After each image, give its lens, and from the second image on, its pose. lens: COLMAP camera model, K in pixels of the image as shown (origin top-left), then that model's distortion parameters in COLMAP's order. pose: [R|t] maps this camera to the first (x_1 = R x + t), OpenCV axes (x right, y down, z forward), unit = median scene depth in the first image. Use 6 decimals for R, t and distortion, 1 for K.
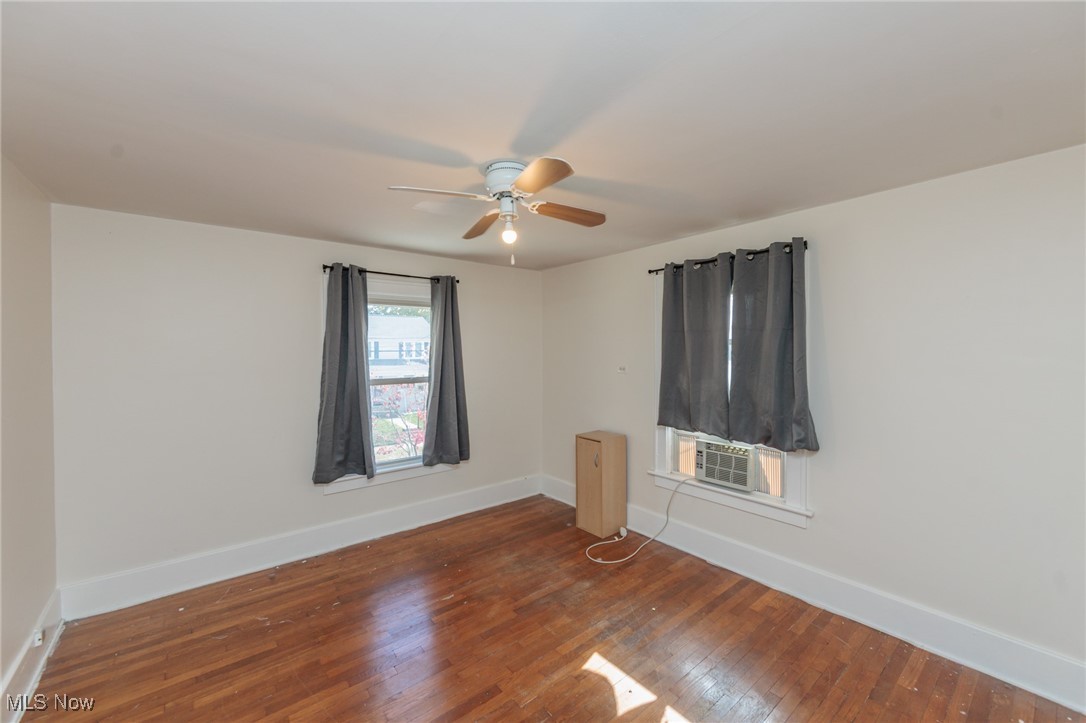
lens RADIAL K [[431.1, 0, 543.0], [0, 431.1, 356.4], [0, 0, 1]] dist [-0.001668, -0.000122]
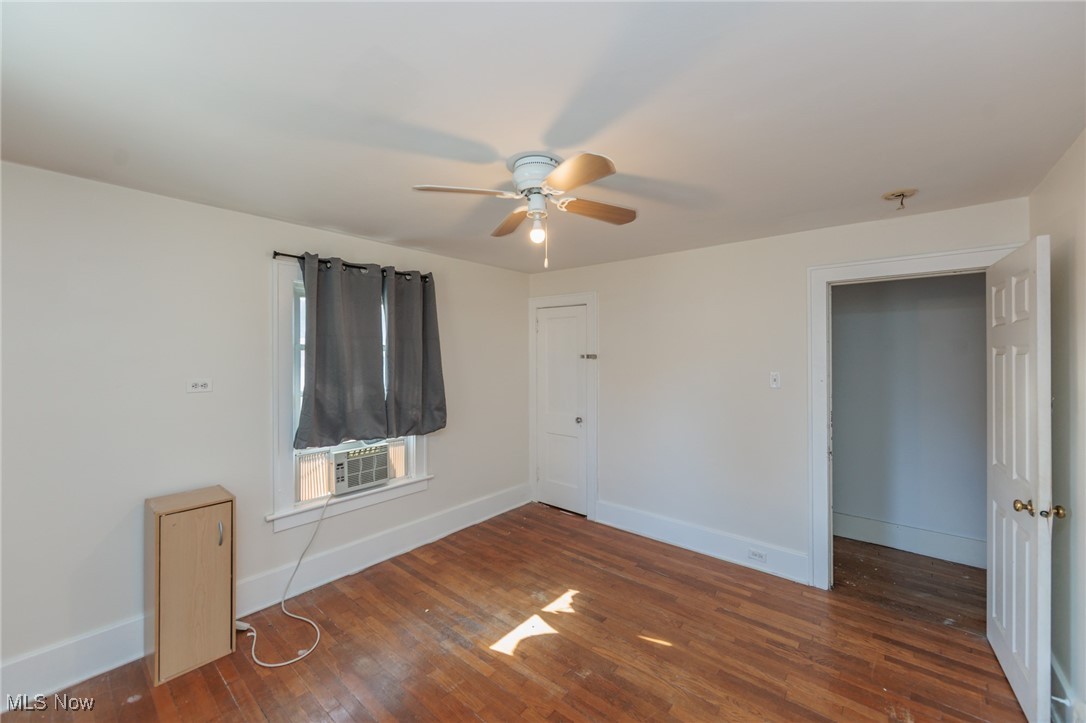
lens RADIAL K [[431.1, 0, 541.8], [0, 431.1, 356.6], [0, 0, 1]] dist [-0.001668, -0.000122]
pose [[-0.196005, 0.000937, 0.980603, -0.693997], [0.016337, 0.999864, 0.002310, -0.009293], [-0.980467, 0.016473, -0.195993, 0.808647]]
